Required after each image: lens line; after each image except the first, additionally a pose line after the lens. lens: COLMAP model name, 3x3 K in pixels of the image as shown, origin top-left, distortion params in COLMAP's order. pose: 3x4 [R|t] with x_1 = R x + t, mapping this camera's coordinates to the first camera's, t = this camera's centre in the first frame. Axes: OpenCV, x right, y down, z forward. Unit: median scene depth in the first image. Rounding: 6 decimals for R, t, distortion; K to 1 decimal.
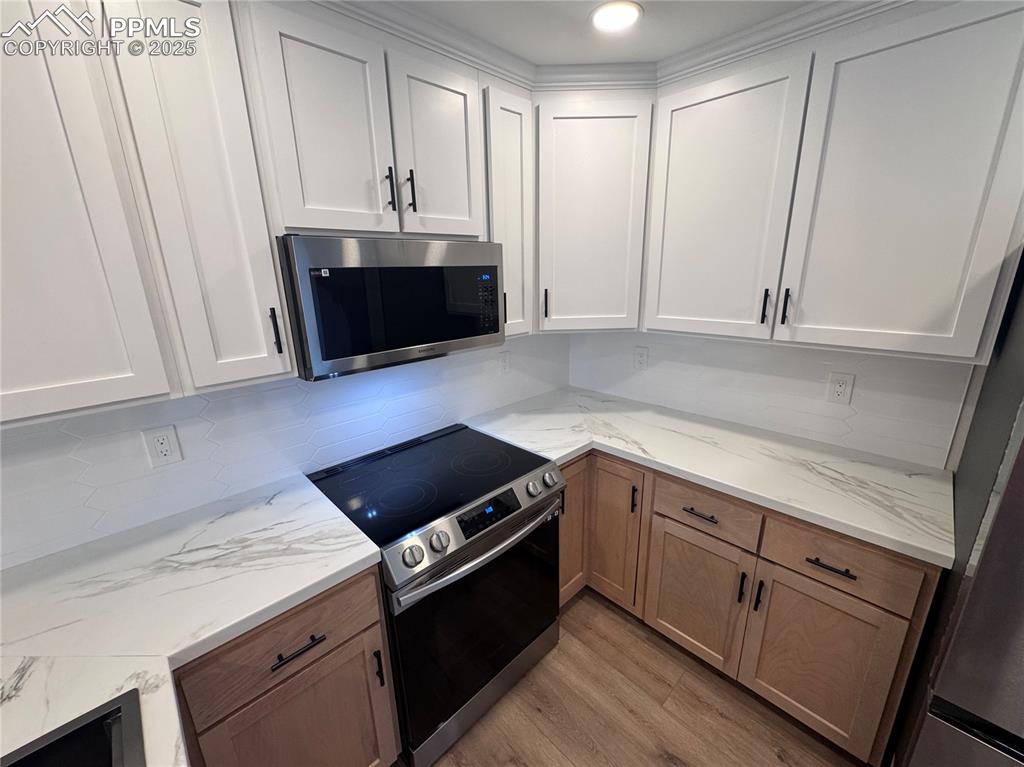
lens RADIAL K [[409.5, 0, 511.4], [0, 409.5, 384.1], [0, 0, 1]] dist [-0.004503, 0.000790]
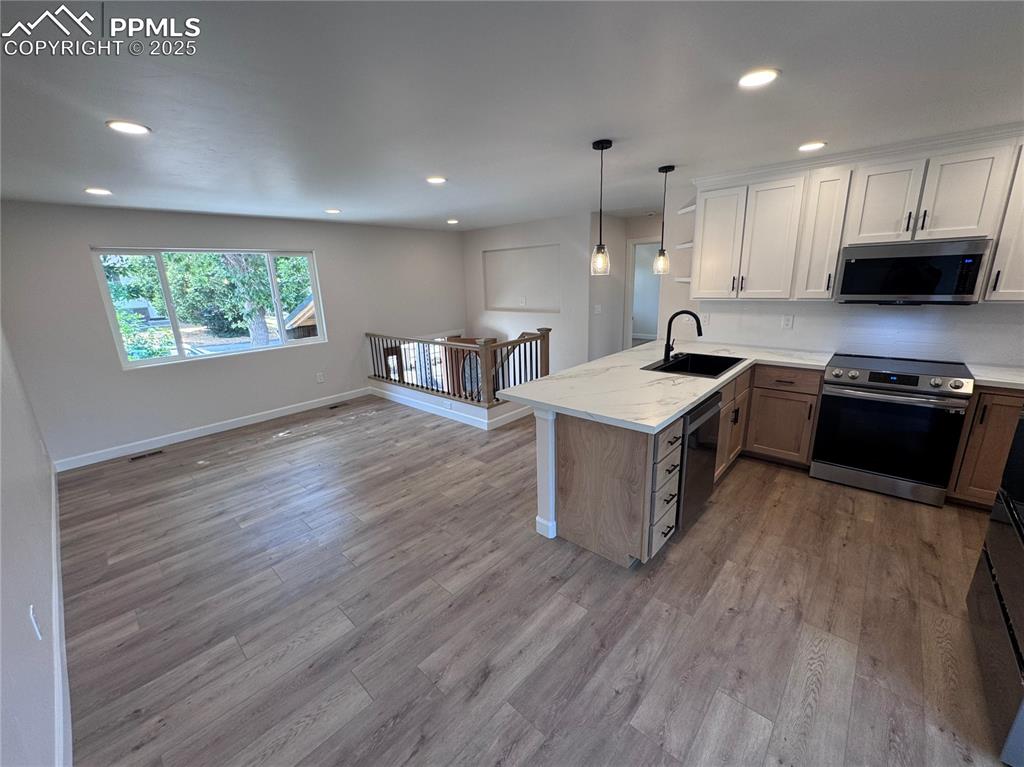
lens RADIAL K [[409.5, 0, 511.4], [0, 409.5, 384.1], [0, 0, 1]] dist [-0.004503, 0.000790]
pose [[0.061938, 0.272466, -0.960170, 1.625593], [-0.236470, 0.938632, 0.251100, 0.254067], [0.969663, 0.211499, 0.122567, -0.984435]]
